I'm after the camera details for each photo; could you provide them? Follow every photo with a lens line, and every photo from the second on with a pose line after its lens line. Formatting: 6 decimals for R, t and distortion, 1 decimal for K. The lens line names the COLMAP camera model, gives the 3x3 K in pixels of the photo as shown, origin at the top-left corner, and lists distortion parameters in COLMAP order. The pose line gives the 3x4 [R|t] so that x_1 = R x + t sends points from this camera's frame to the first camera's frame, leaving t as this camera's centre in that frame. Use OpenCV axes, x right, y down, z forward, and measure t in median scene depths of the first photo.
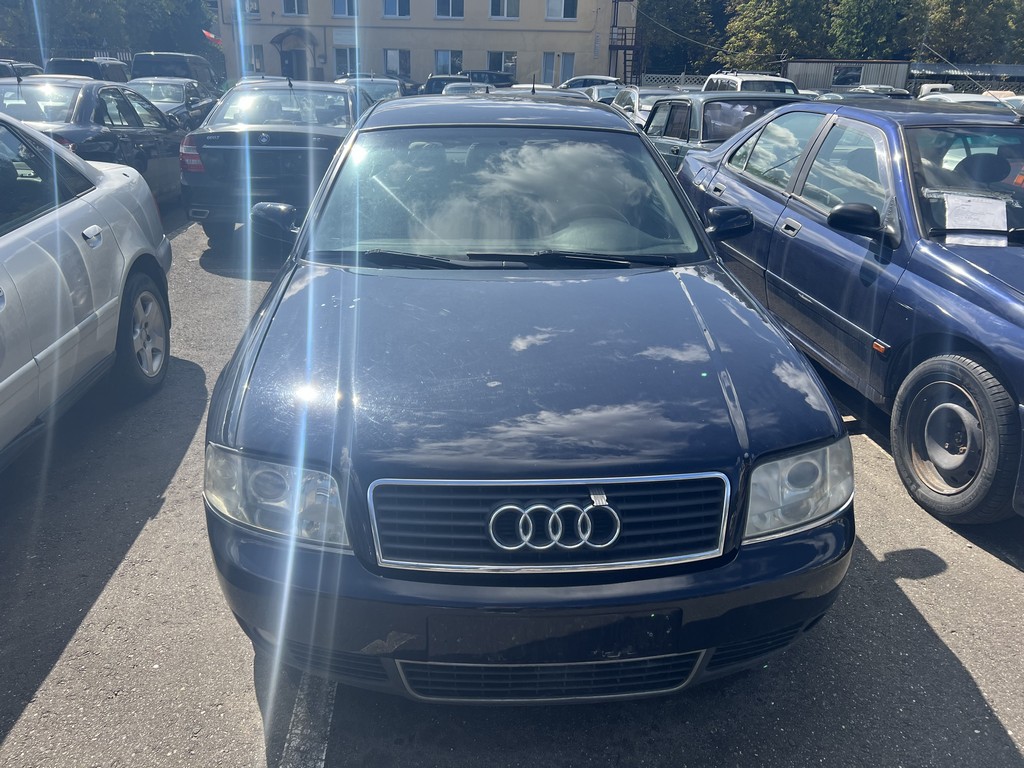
lens RADIAL K [[764.2, 0, 511.4], [0, 764.2, 381.1], [0, 0, 1]] dist [0.037181, -0.001551]
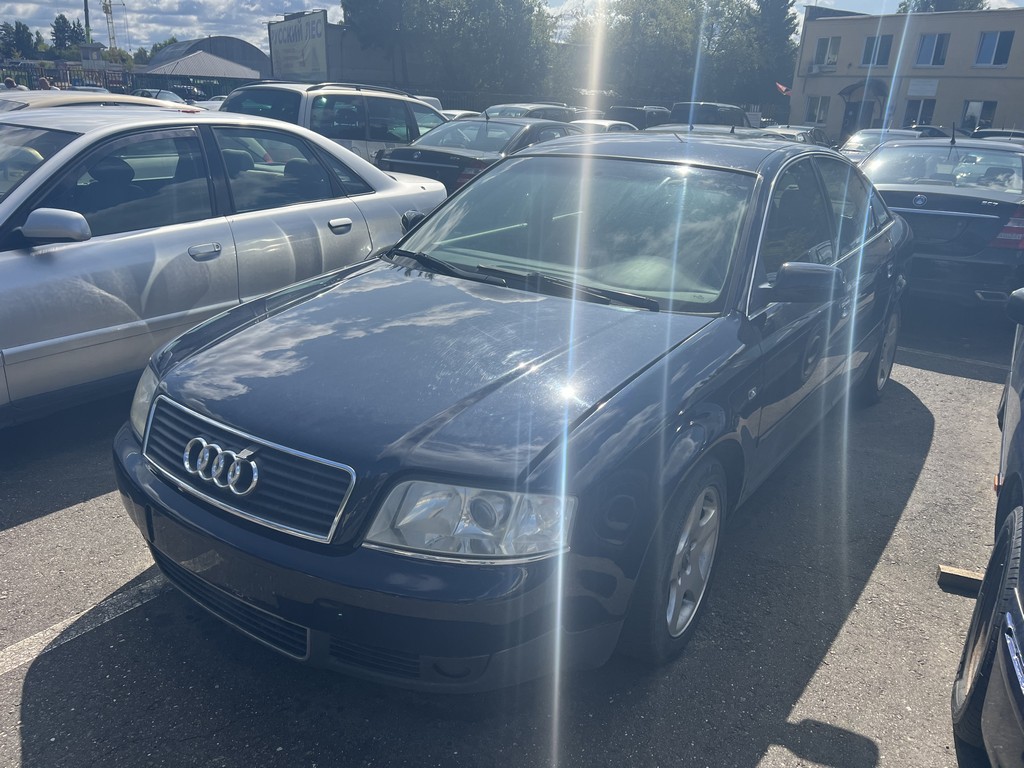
lens RADIAL K [[764.2, 0, 510.6], [0, 764.2, 385.7], [0, 0, 1]] dist [0.037181, -0.001551]
pose [[0.793297, 0.231003, -0.563309, 1.012983], [-0.259678, 0.965225, 0.030123, -0.078906], [0.550679, 0.122383, 0.825697, 0.242226]]
